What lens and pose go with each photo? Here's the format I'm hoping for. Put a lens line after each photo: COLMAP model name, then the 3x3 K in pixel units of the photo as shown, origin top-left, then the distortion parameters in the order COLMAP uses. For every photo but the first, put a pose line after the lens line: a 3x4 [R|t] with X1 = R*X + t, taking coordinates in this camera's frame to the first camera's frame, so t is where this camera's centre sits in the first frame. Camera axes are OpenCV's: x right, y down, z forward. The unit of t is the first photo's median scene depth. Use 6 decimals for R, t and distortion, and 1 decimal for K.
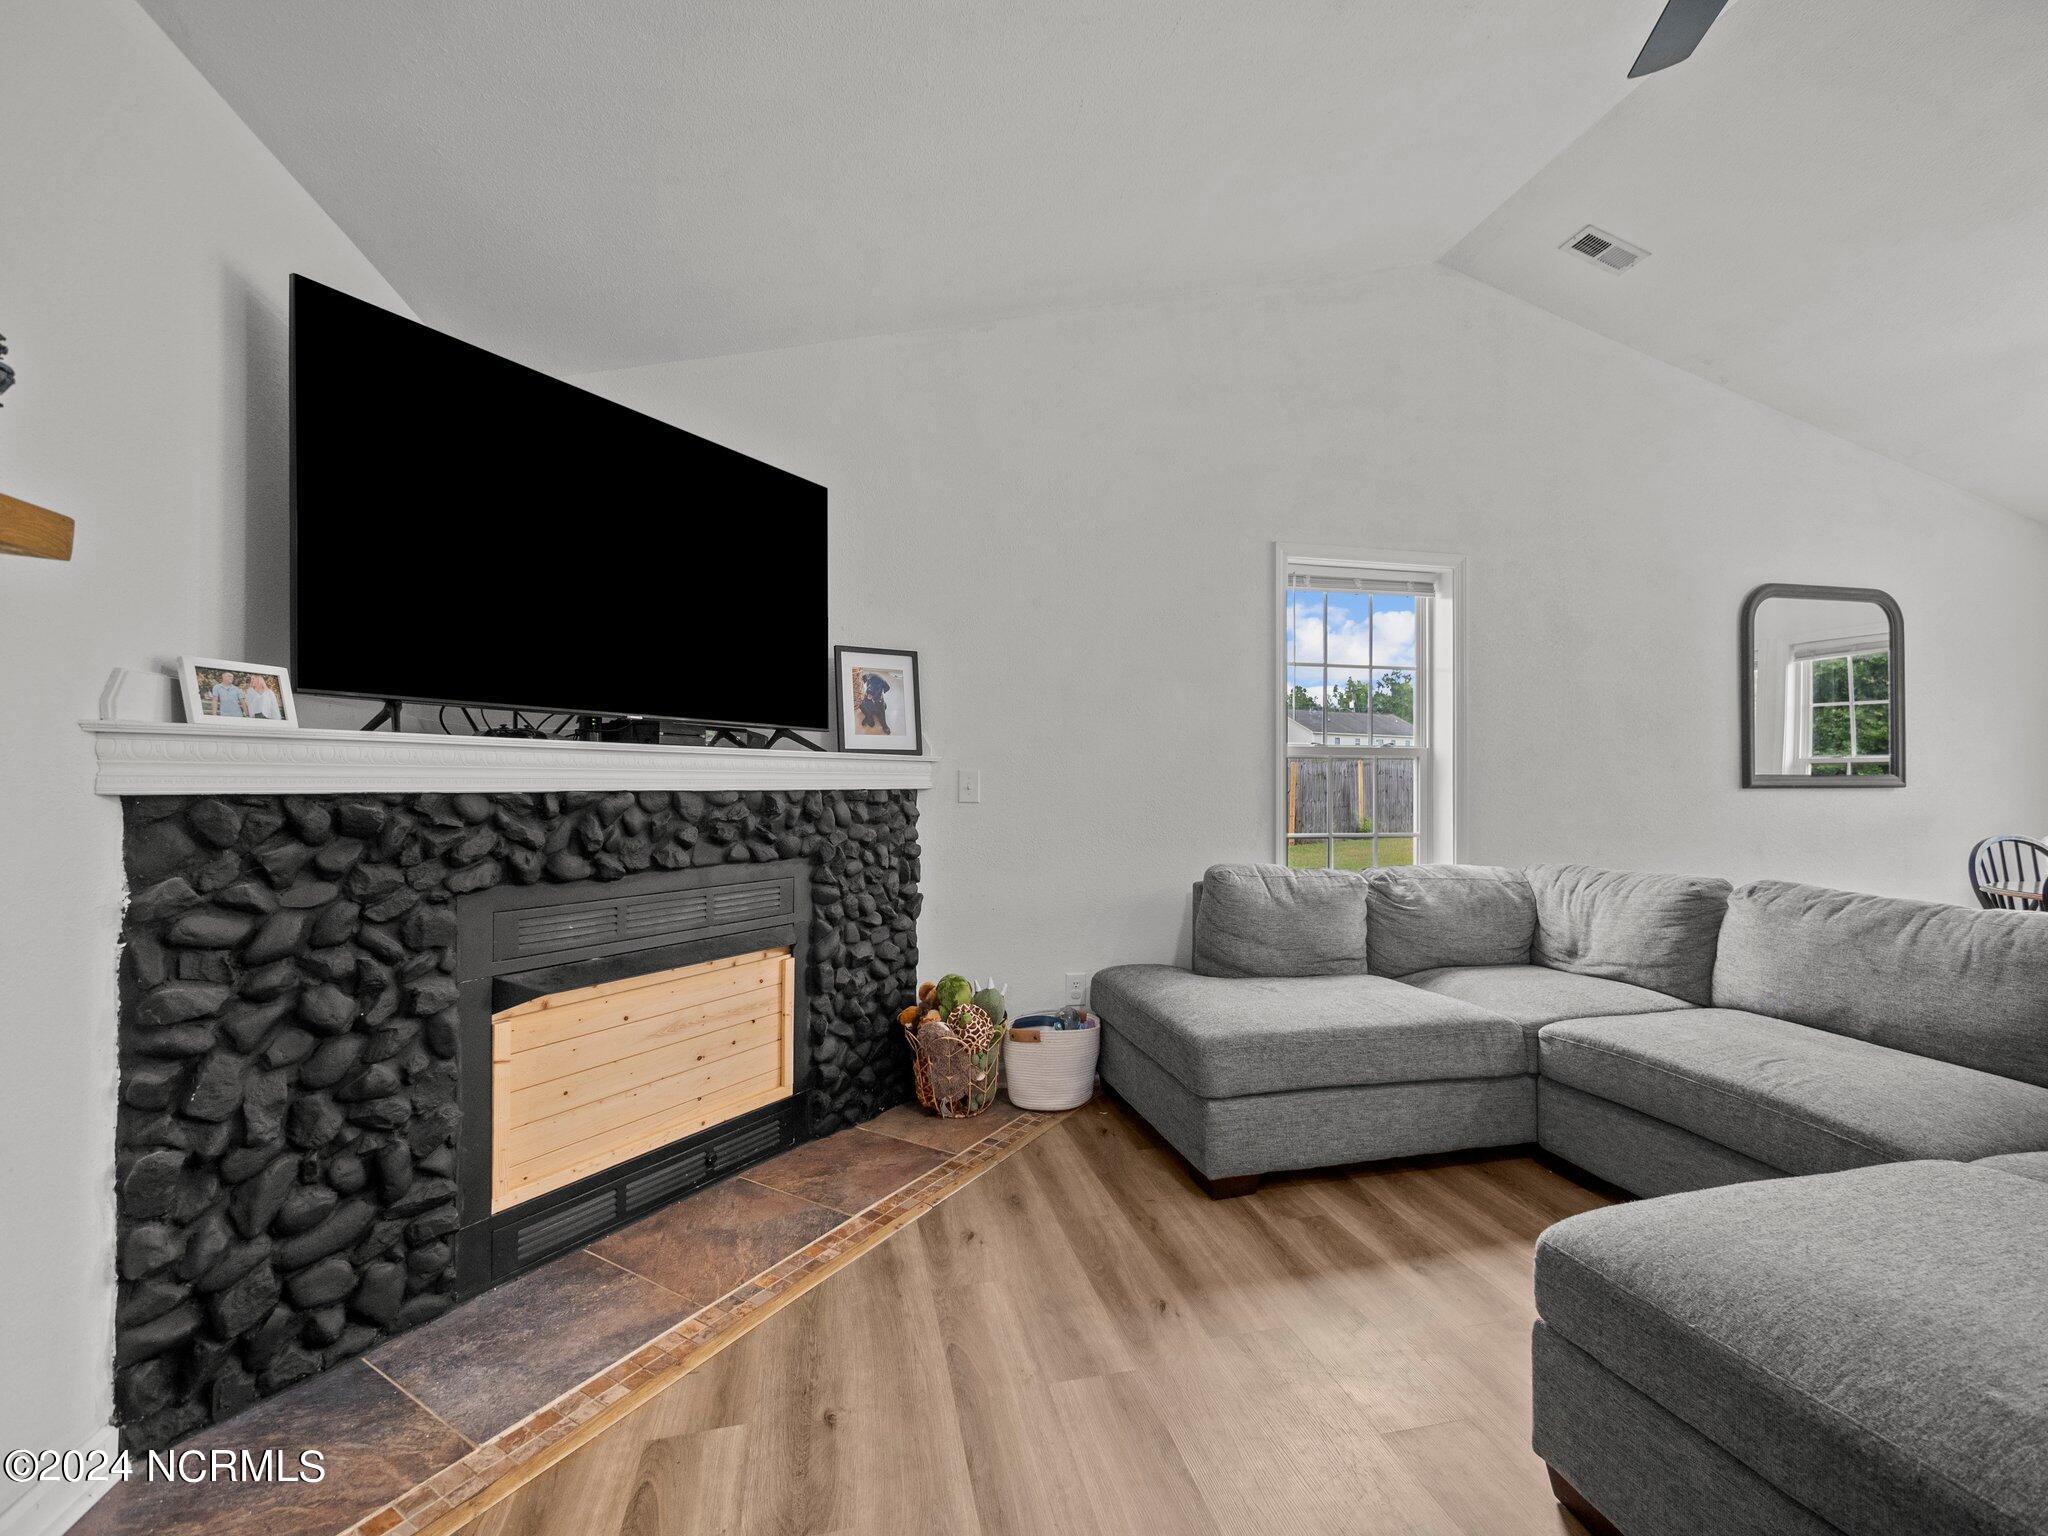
lens RADIAL K [[867.7, 0, 1024.0], [0, 867.7, 781.2], [0, 0, 1]] dist [-0.001443, 0.001648]
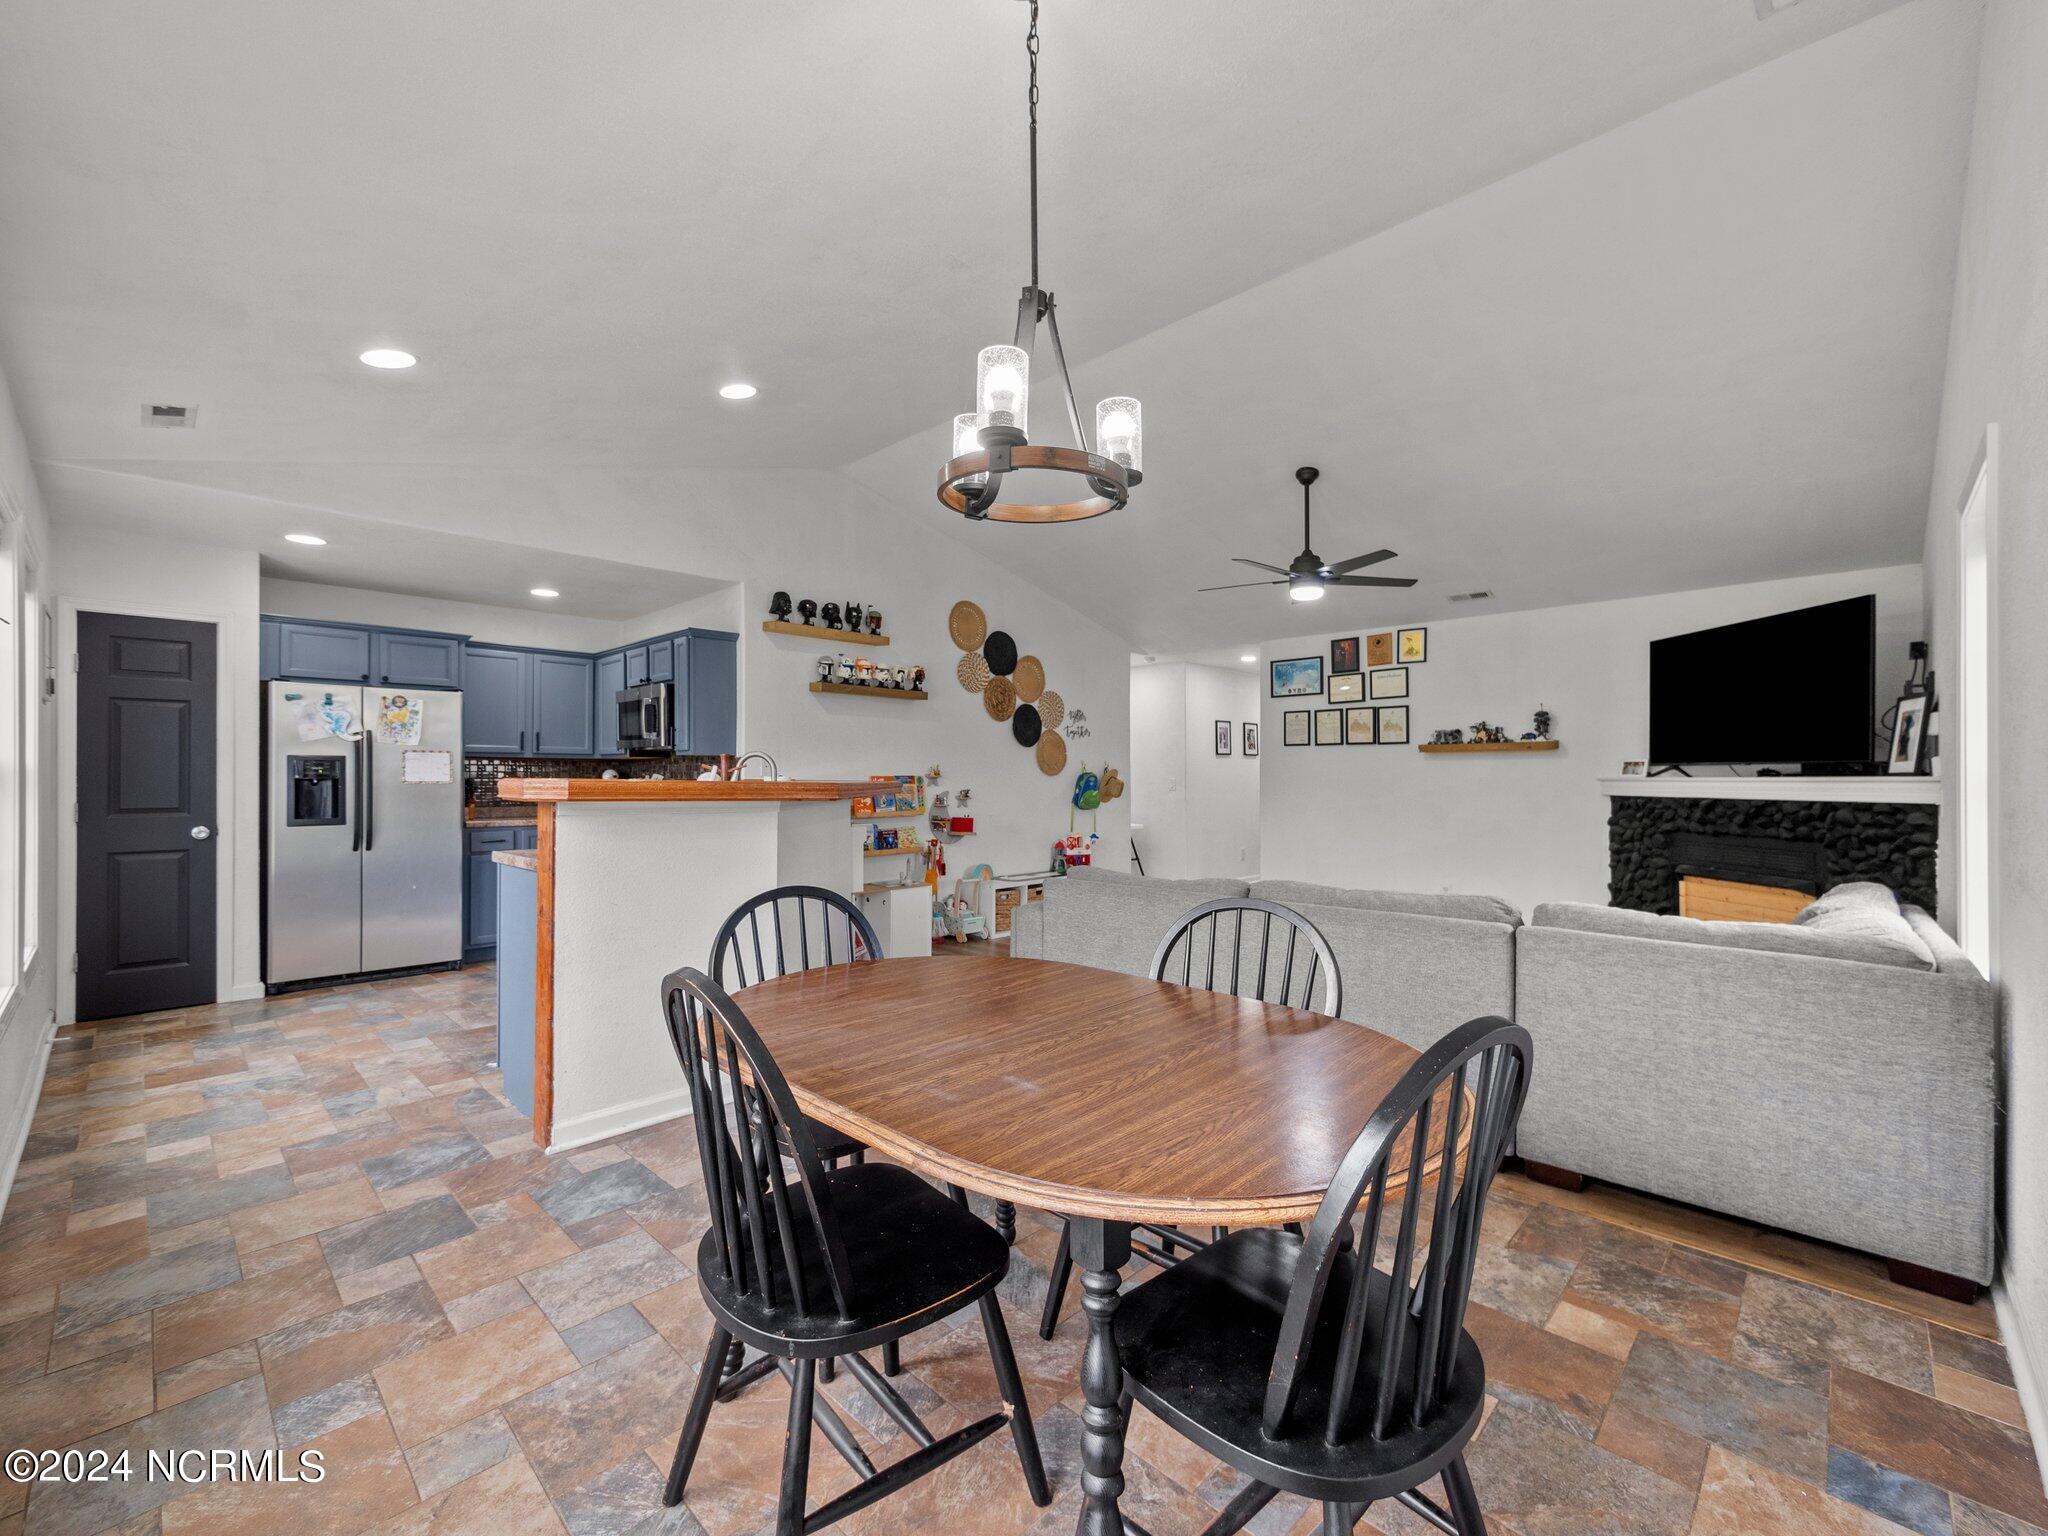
lens RADIAL K [[867.7, 0, 1036.5], [0, 867.7, 775.6], [0, 0, 1]] dist [-0.001443, 0.001648]
pose [[-0.837698, -0.004888, -0.546113, 1.995568], [-0.000179, 0.999962, -0.008676, -0.024016], [0.546134, -0.007170, -0.837667, 1.664109]]
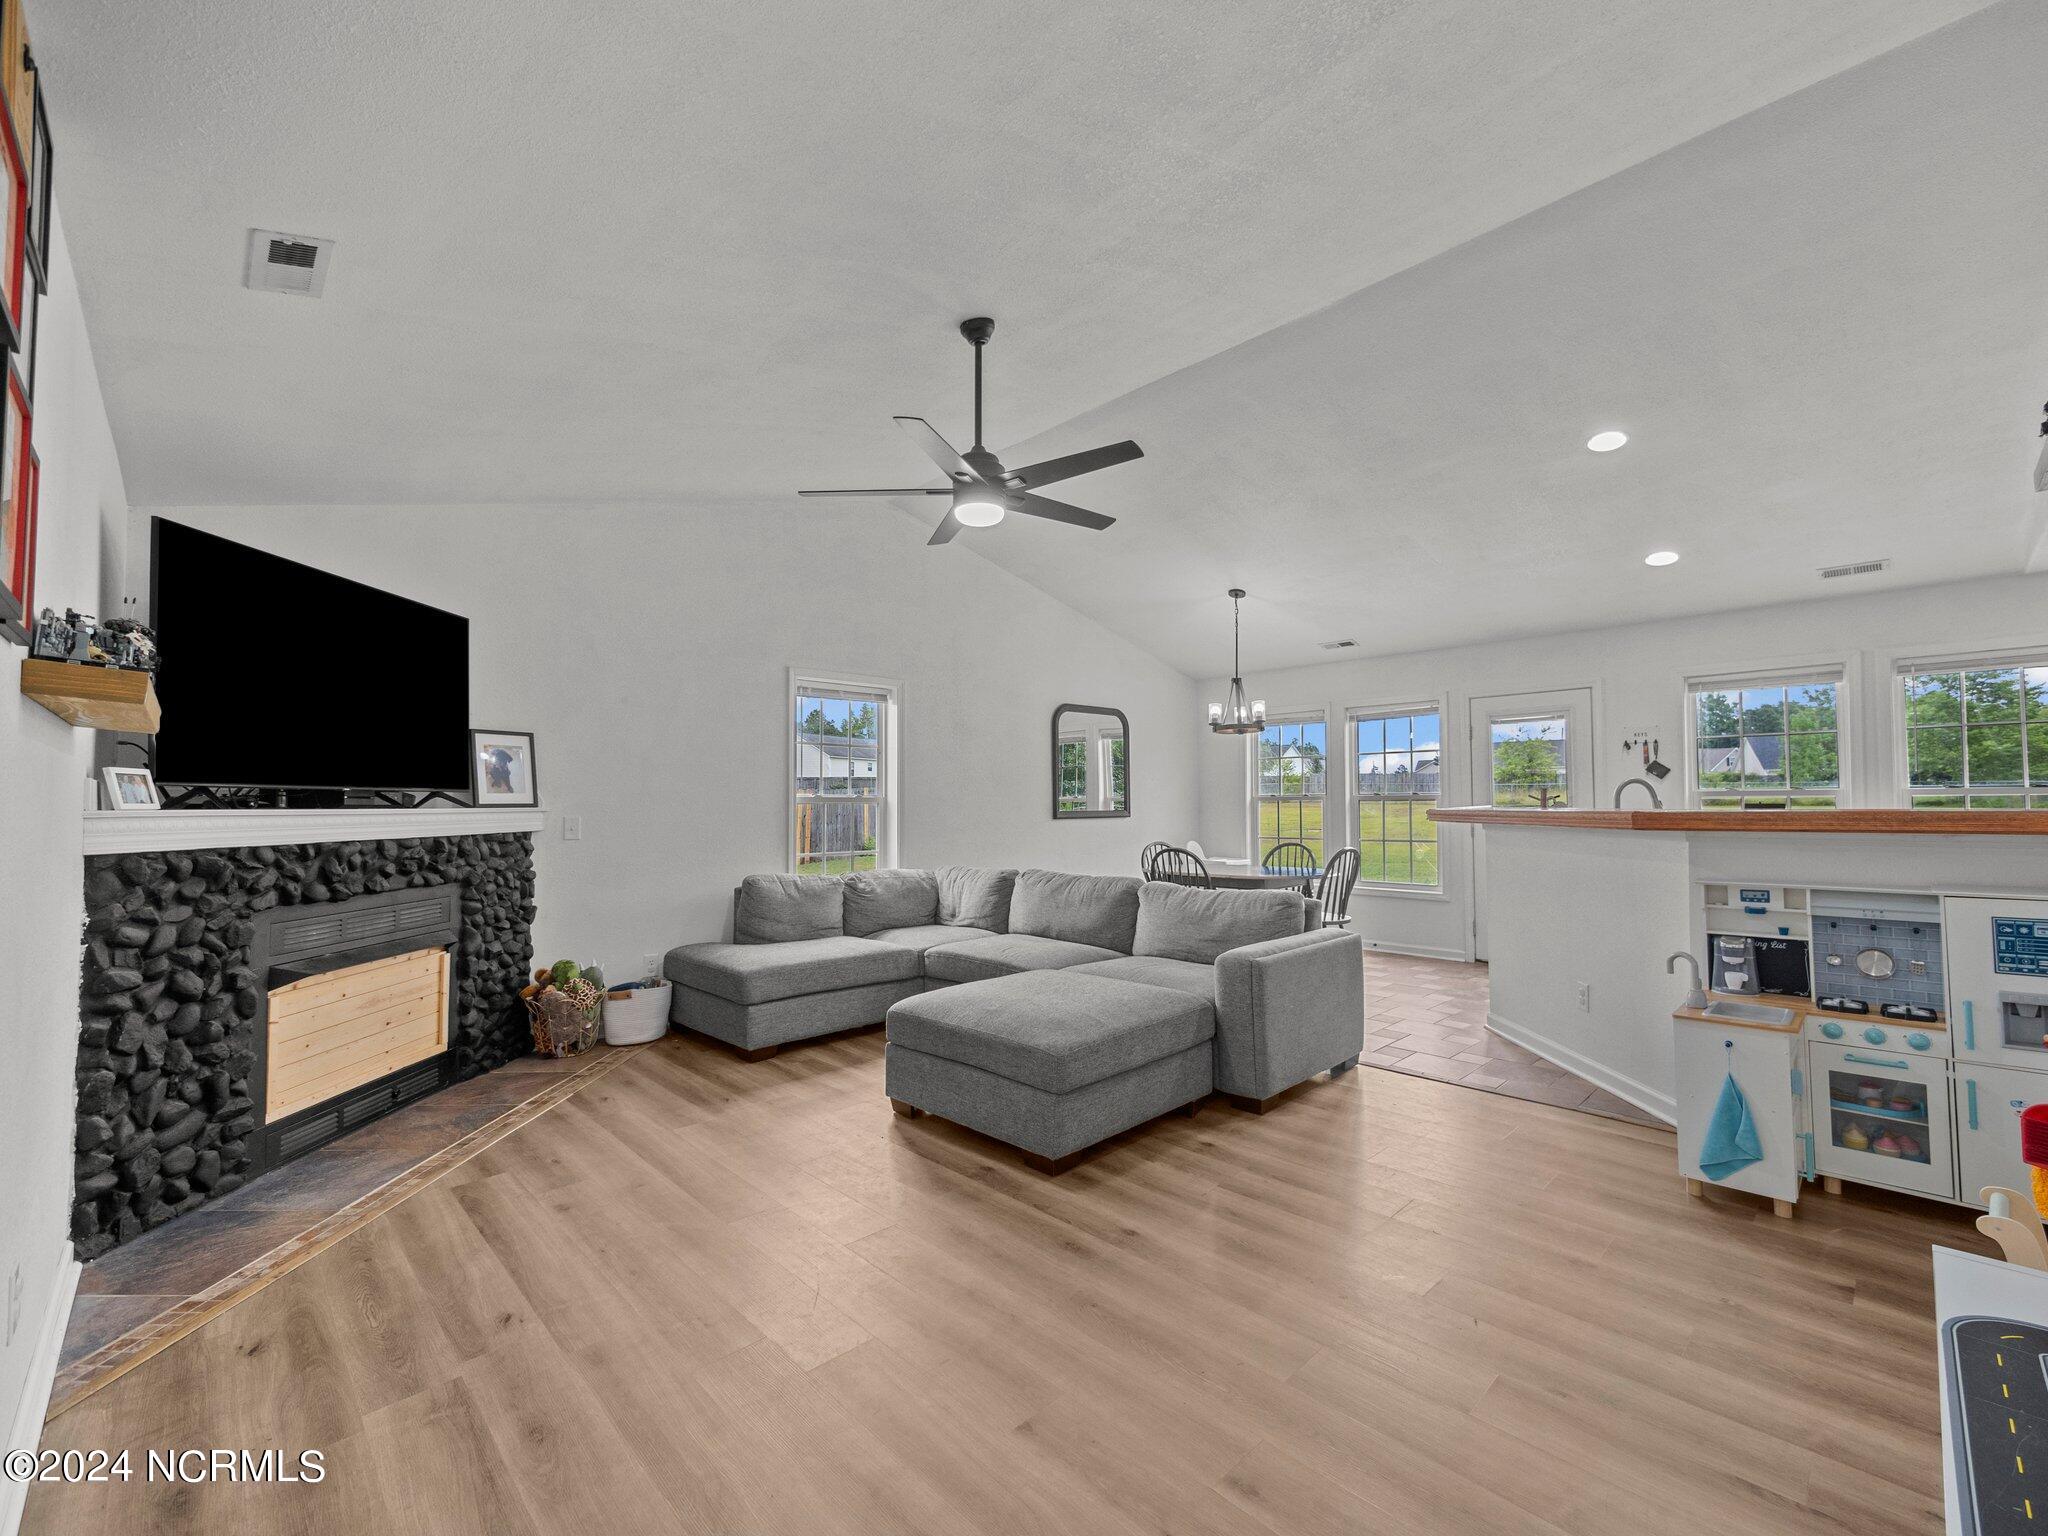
lens RADIAL K [[867.7, 0, 1031.8], [0, 867.7, 779.5], [0, 0, 1]] dist [-0.001443, 0.001648]
pose [[0.853066, 0.009978, 0.521707, -0.203481], [0.003792, 0.999672, -0.025320, -0.043795], [-0.521788, 0.023578, 0.852749, -0.752857]]
